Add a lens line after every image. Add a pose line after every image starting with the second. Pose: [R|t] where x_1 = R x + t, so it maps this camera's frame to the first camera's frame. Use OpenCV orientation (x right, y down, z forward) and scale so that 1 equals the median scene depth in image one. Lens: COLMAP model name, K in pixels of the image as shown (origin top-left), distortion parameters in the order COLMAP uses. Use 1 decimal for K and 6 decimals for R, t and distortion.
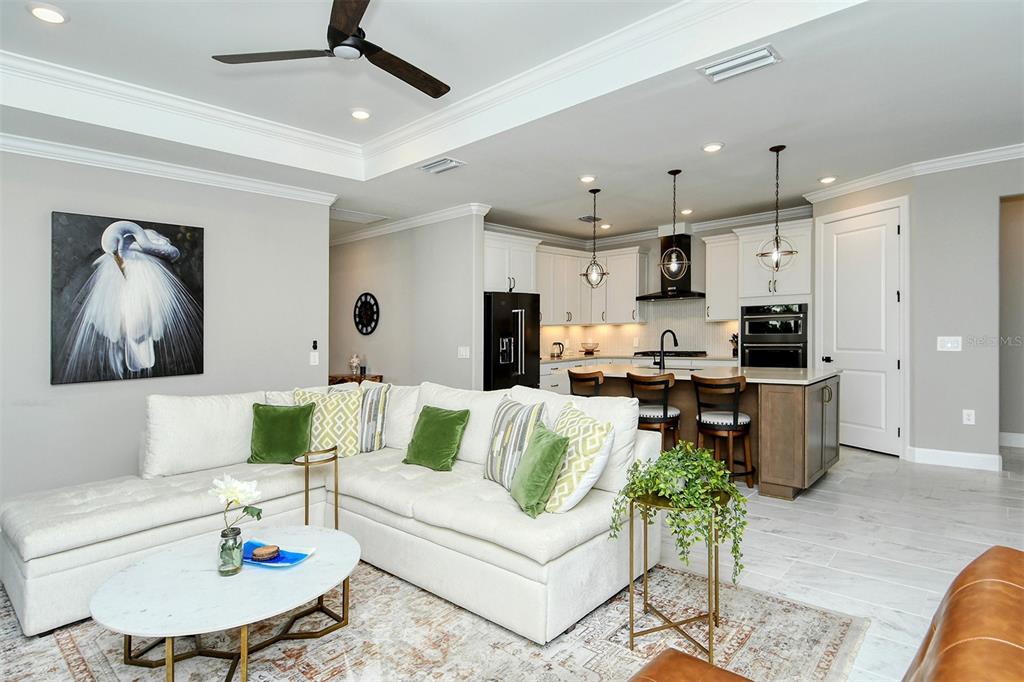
lens RADIAL K [[542.0, 0, 524.8], [0, 542.0, 297.2], [0, 0, 1]] dist [0.015875, -0.012928]
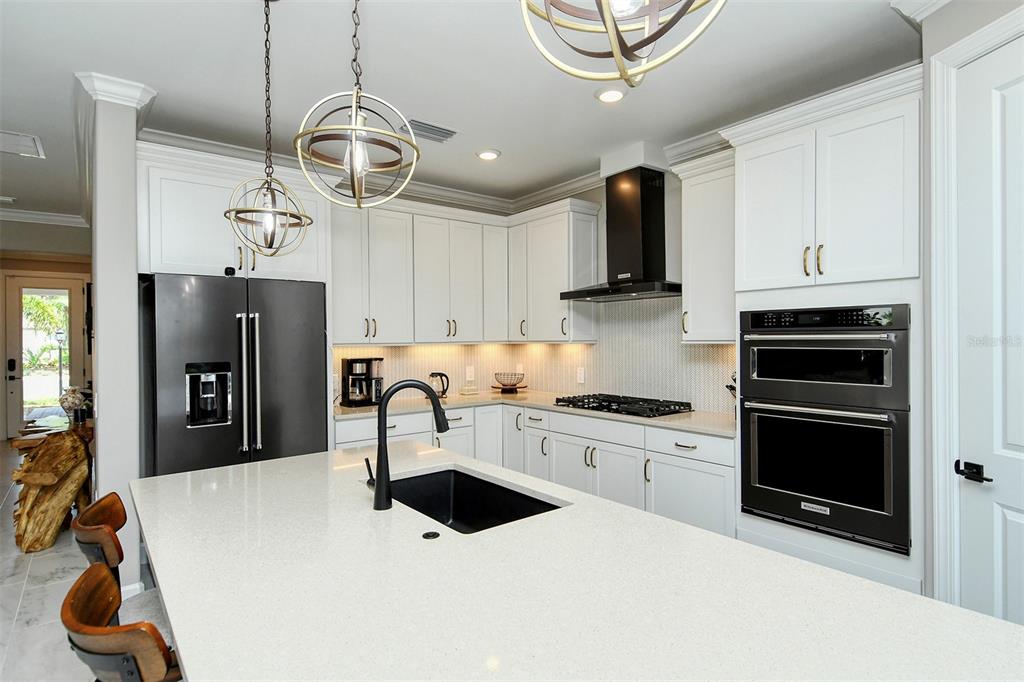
lens RADIAL K [[542.0, 0, 526.0], [0, 542.0, 295.8], [0, 0, 1]] dist [0.015875, -0.012928]
pose [[0.986806, 0.005060, -0.161828, 0.310239], [-0.007581, 0.999859, -0.014966, 0.012812], [0.161729, 0.015996, 0.986706, 0.570187]]
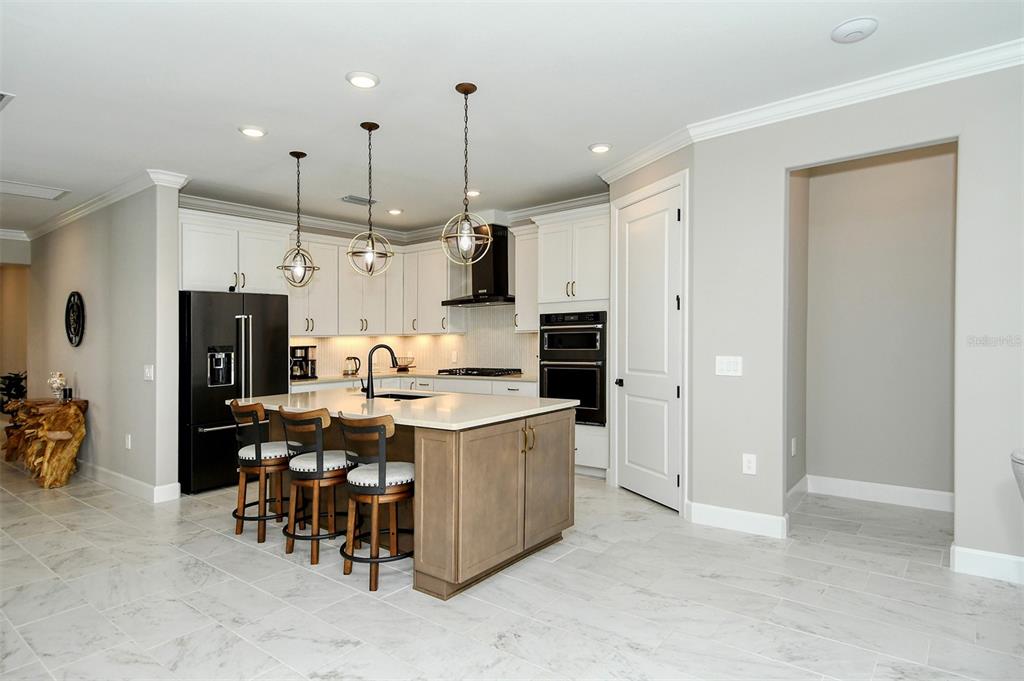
lens RADIAL K [[568.6, 0, 534.0], [0, 568.6, 302.4], [0, 0, 1]] dist [0.012469, -0.000456]
pose [[0.996989, 0.012001, 0.076615, 0.334109], [-0.011829, 0.999926, -0.002691, 0.002352], [-0.076642, 0.001777, 0.997057, 0.174489]]
